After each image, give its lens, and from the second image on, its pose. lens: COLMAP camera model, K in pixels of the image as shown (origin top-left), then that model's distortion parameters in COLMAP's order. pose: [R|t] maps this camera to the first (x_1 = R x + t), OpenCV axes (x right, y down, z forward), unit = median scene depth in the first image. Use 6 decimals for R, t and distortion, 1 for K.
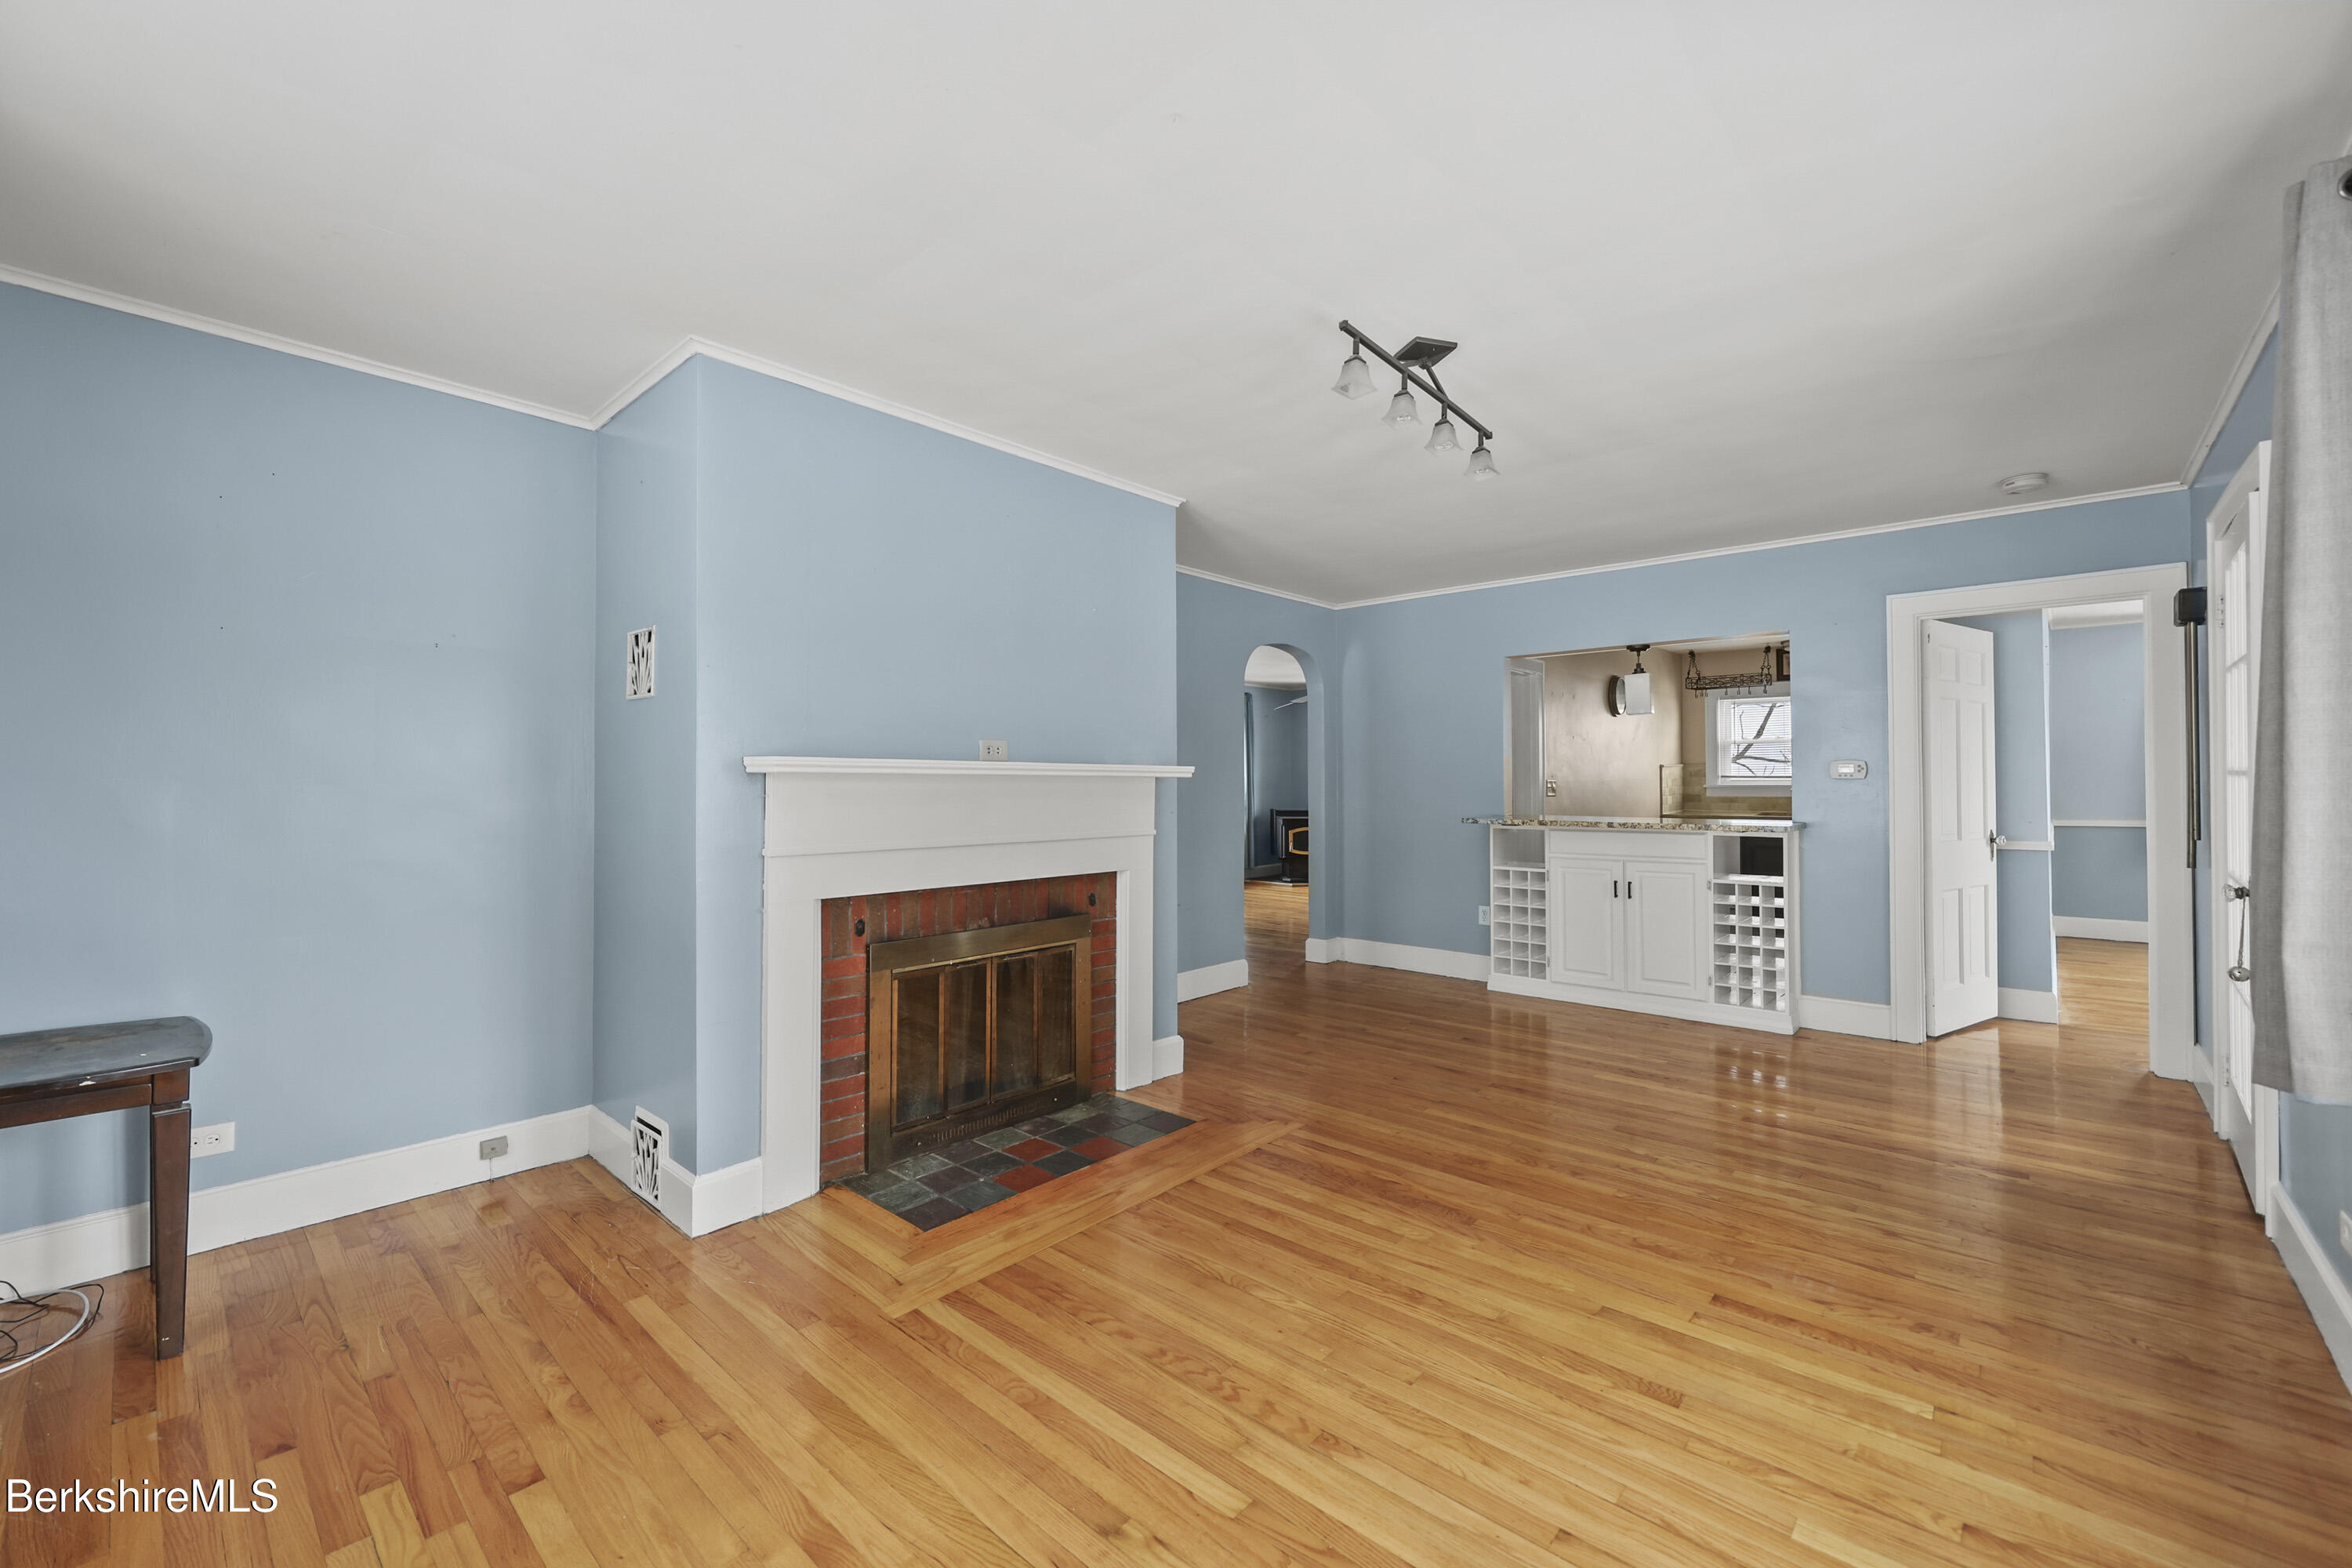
lens RADIAL K [[957.1, 0, 1184.0], [0, 957.1, 781.9], [0, 0, 1]] dist [-0.001069, -0.000020]
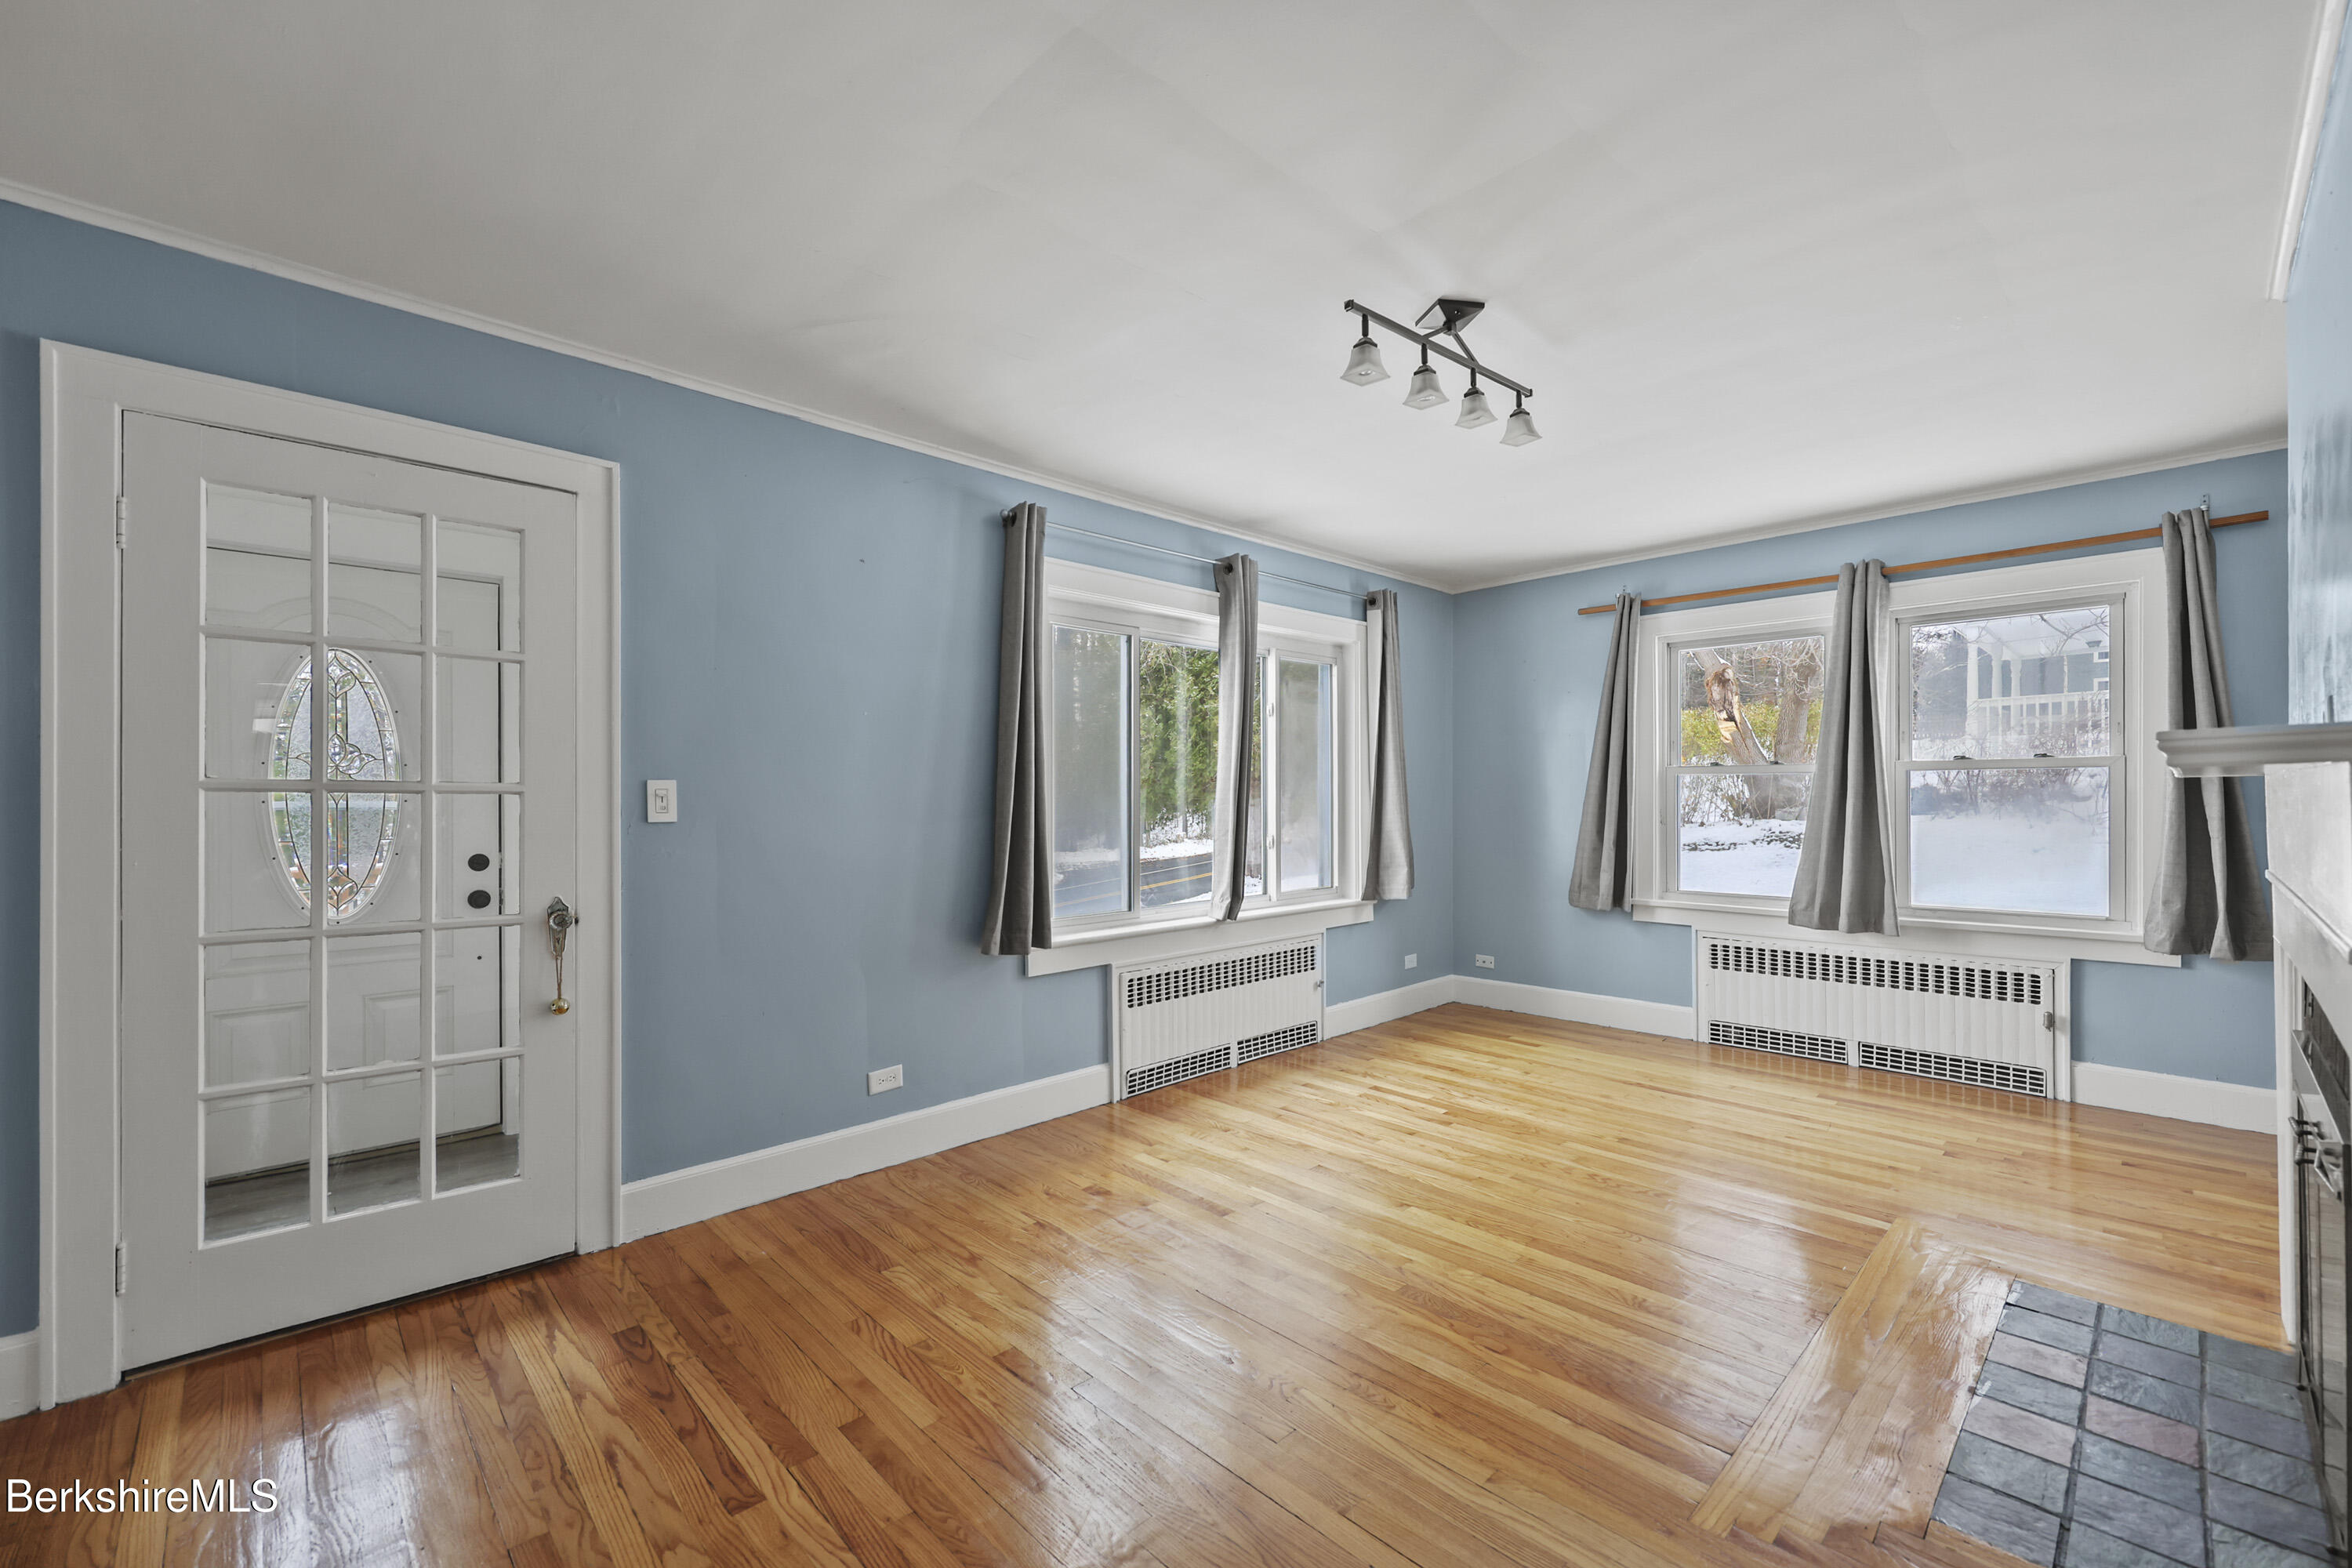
lens RADIAL K [[958.7, 0, 1201.9], [0, 958.7, 795.7], [0, 0, 1]] dist [-0.000282, -0.000060]
pose [[-0.997825, 0.006627, 0.065586, 0.400963], [0.006551, 0.999978, -0.001376, 0.003320], [-0.065593, -0.000943, -0.997846, 1.785224]]
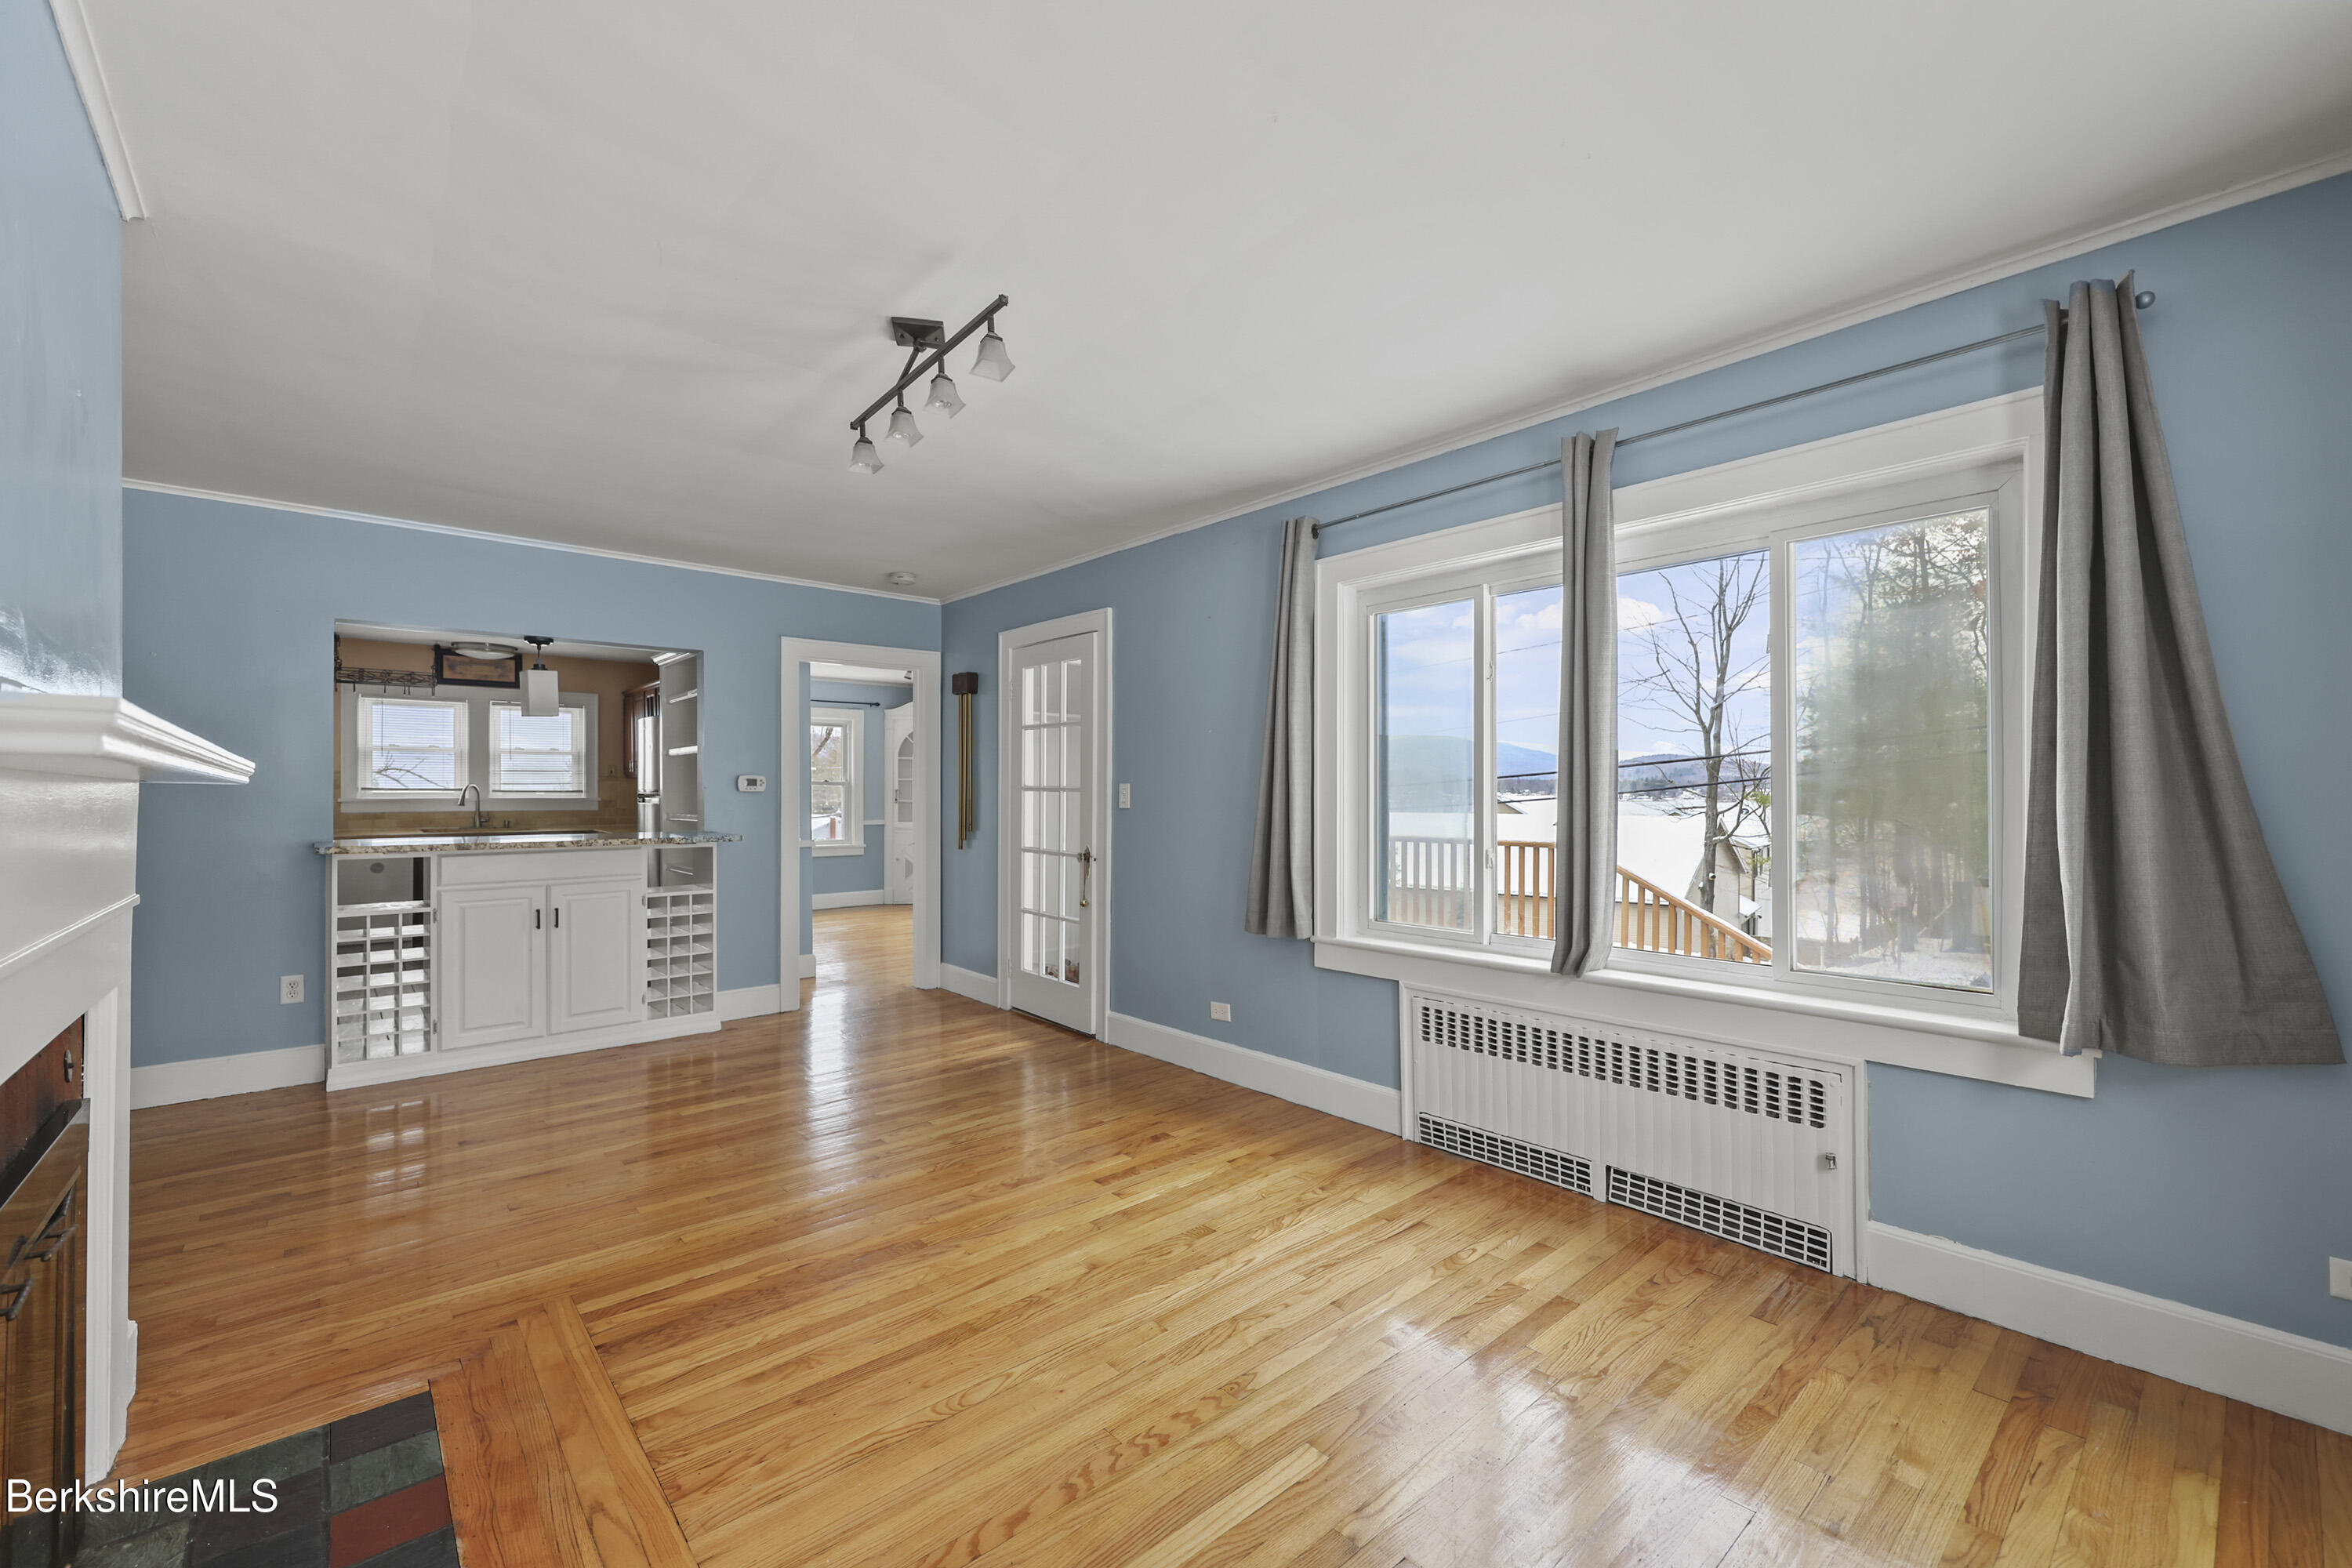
lens RADIAL K [[957.1, 0, 1184.0], [0, 957.1, 781.9], [0, 0, 1]] dist [-0.001069, -0.000020]
pose [[0.109982, 0.014586, 0.993827, -0.604821], [0.000927, 0.999890, -0.014778, 0.004476], [-0.993933, 0.002546, 0.109957, 0.588275]]
